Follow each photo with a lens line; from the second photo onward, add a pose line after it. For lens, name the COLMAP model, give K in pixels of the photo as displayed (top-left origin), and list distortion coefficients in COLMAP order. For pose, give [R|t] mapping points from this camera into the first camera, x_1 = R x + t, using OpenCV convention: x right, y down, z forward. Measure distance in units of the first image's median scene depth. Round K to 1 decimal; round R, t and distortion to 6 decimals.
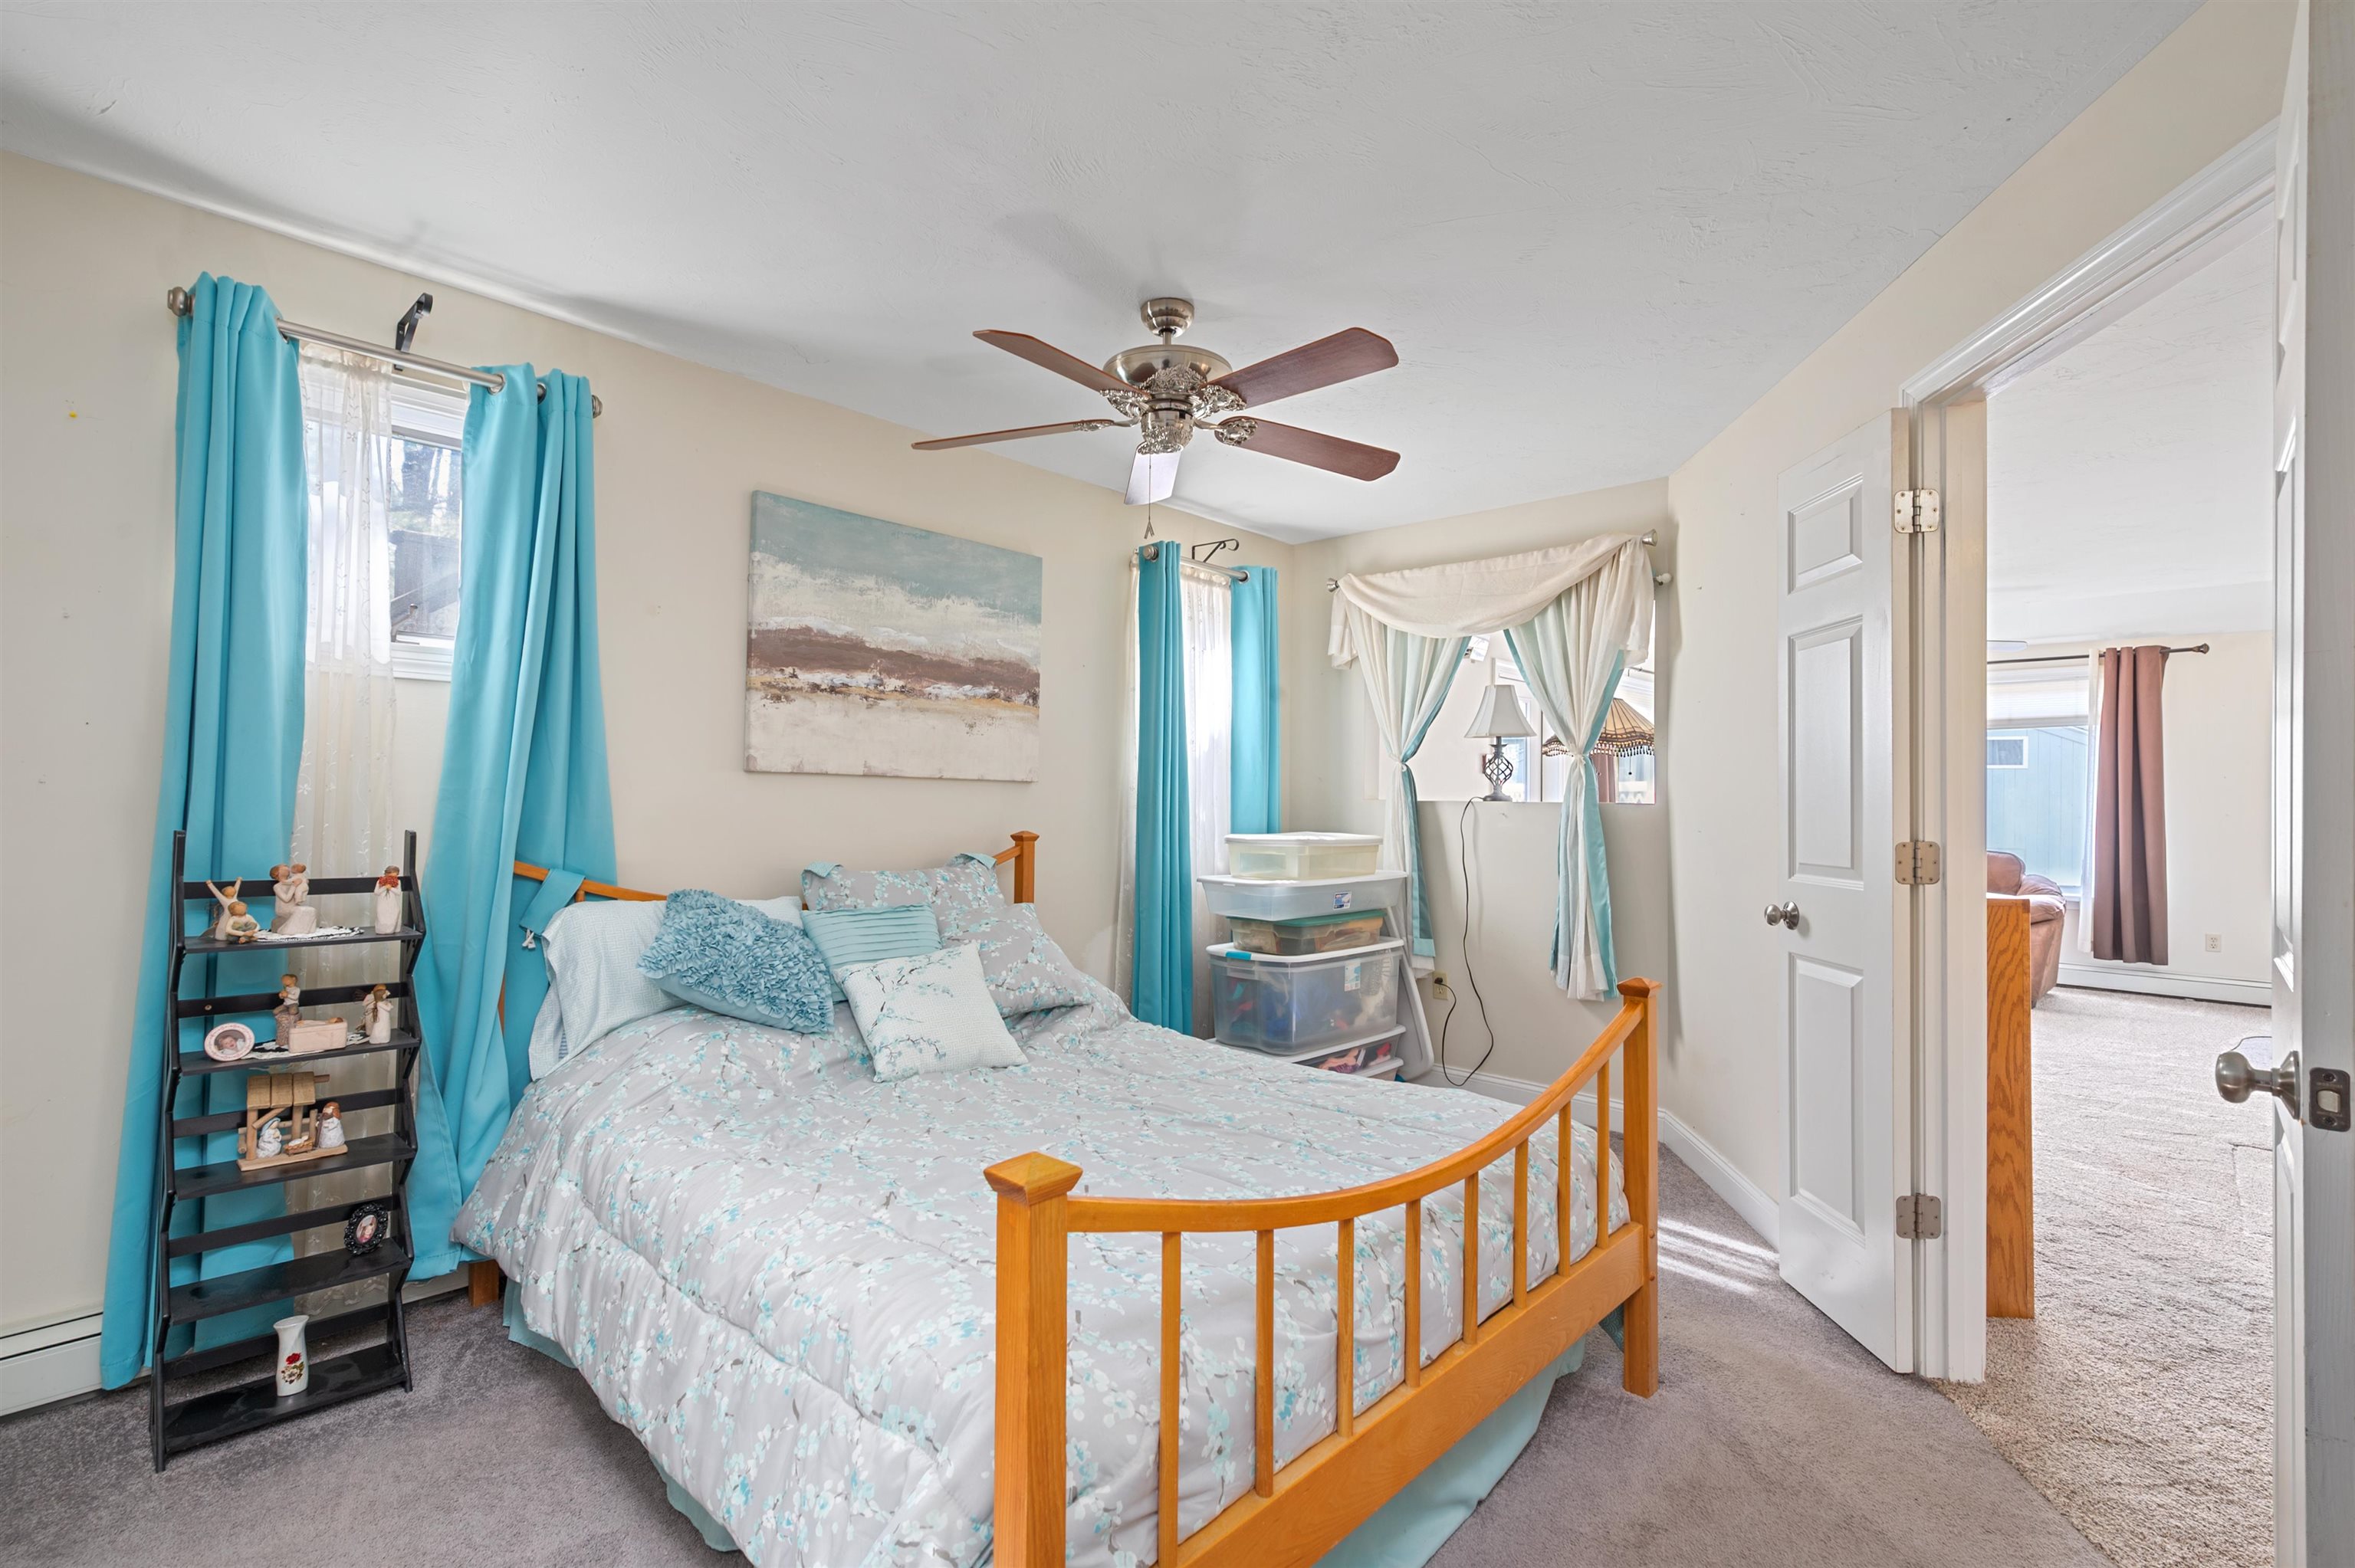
lens RADIAL K [[1066.7, 0, 1183.1], [0, 1066.7, 789.5], [0, 0, 1]] dist [-0.001576, 0.000218]
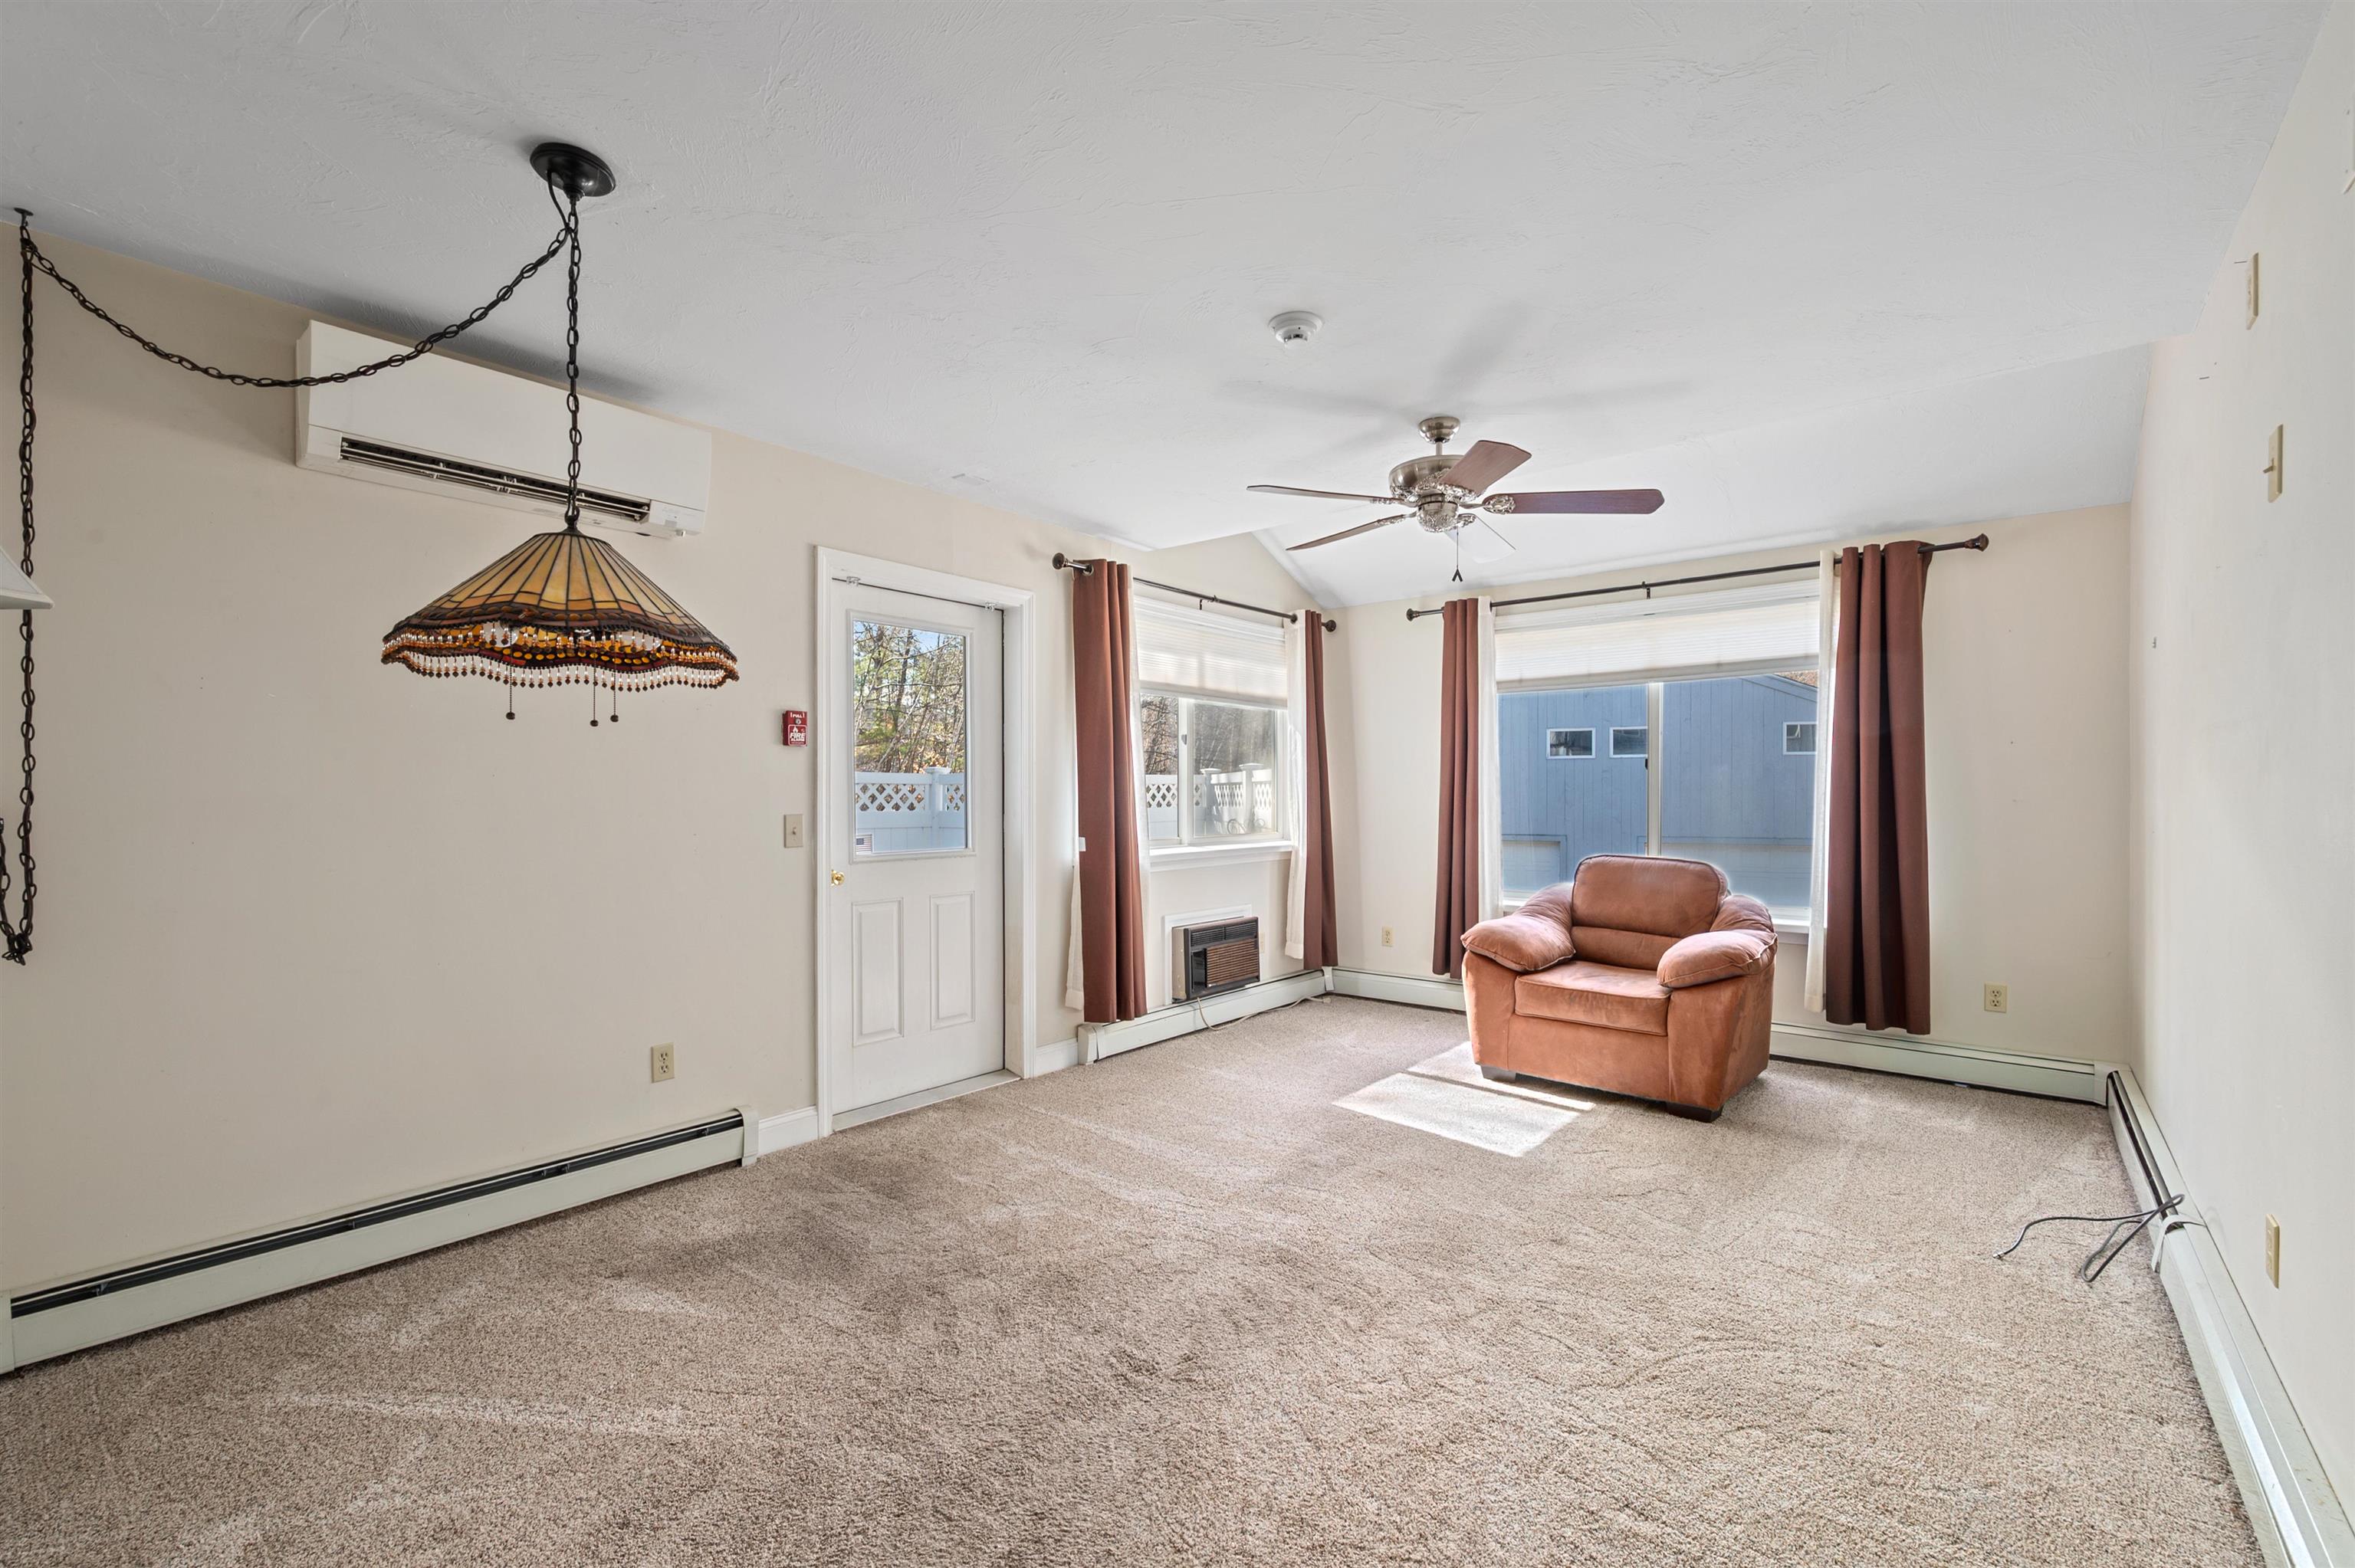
lens RADIAL K [[989.0, 0, 1172.1], [0, 989.0, 801.5], [0, 0, 1]] dist [0.000604, -0.000110]
pose [[0.997497, -0.013288, 0.069445, 0.874572], [0.012397, 0.999835, 0.013257, 0.020512], [-0.069609, -0.012363, 0.997498, 0.892536]]
